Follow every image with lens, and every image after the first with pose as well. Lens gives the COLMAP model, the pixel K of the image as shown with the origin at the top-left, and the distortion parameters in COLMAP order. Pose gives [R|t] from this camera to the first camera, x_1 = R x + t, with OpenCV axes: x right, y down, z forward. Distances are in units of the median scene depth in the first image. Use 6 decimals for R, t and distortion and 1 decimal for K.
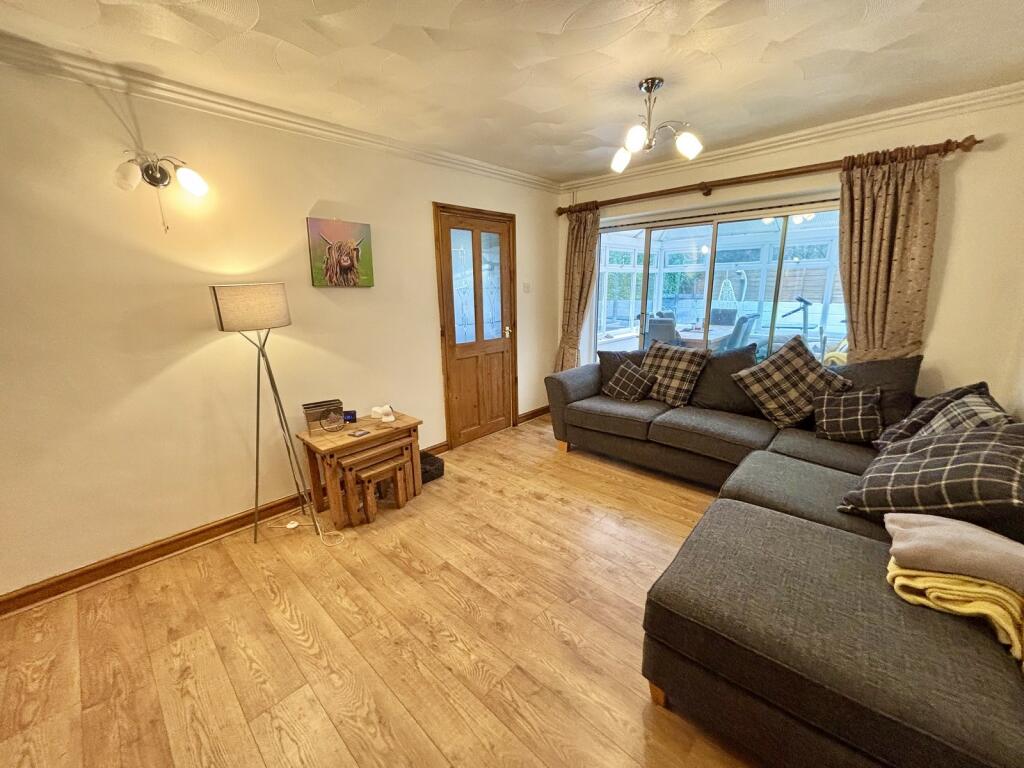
lens RADIAL K [[410.2, 0, 512.2], [0, 410.2, 382.7], [0, 0, 1]] dist [-0.000522, -0.000482]
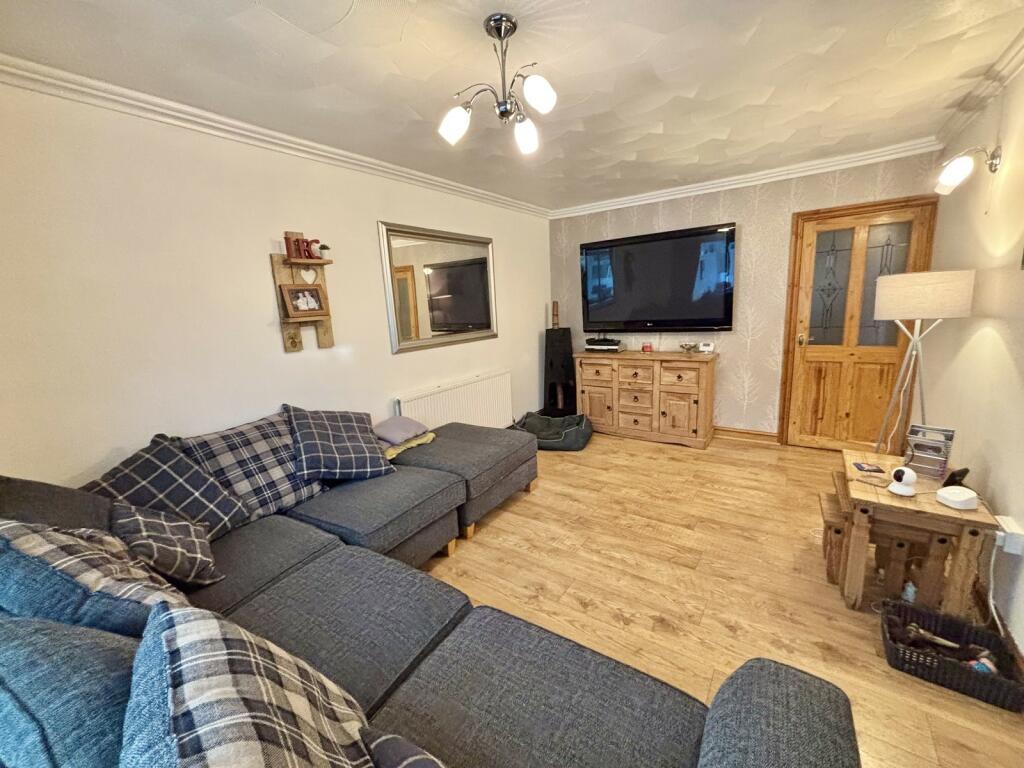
lens RADIAL K [[408.9, 0, 508.2], [0, 408.9, 386.8], [0, 0, 1]] dist [-0.000911, -0.000131]
pose [[-0.989673, 0.094444, -0.107830, 0.340631], [0.042225, 0.910959, 0.410330, -0.330872], [0.136982, 0.401539, -0.905540, 1.403825]]
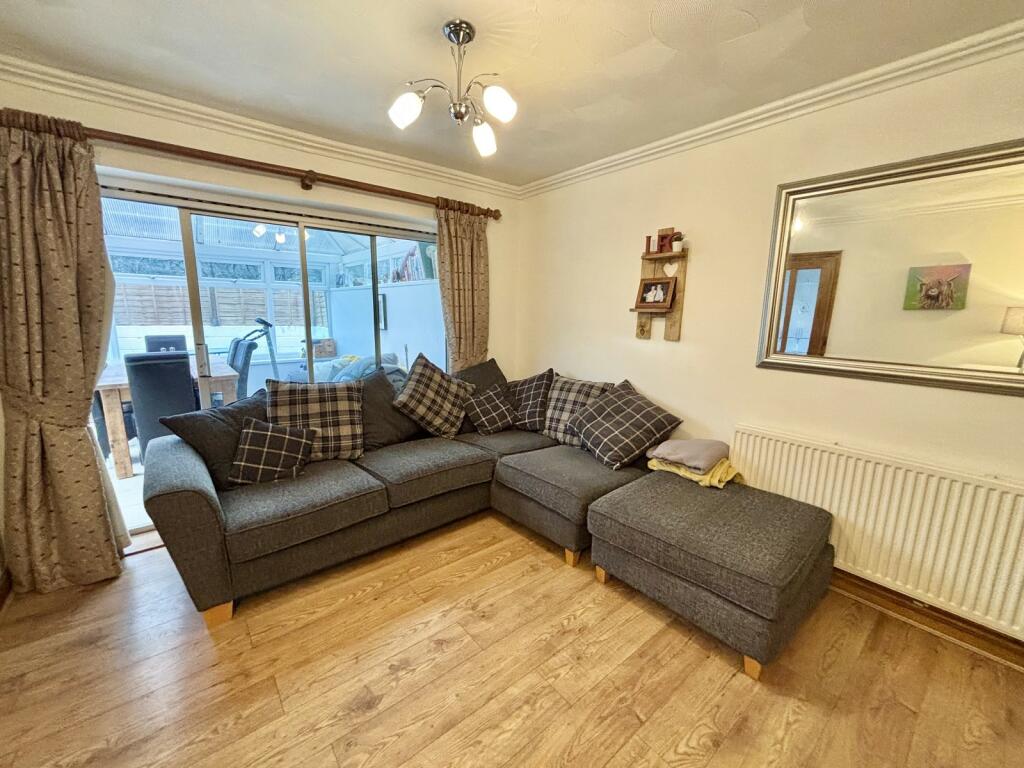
lens RADIAL K [[410.2, 0, 512.2], [0, 410.2, 382.7], [0, 0, 1]] dist [-0.000522, -0.000482]
pose [[0.128992, -0.165118, 0.977802, -0.354220], [0.202394, 0.969668, 0.137044, -0.150714], [-0.970772, 0.180224, 0.158498, 0.669158]]
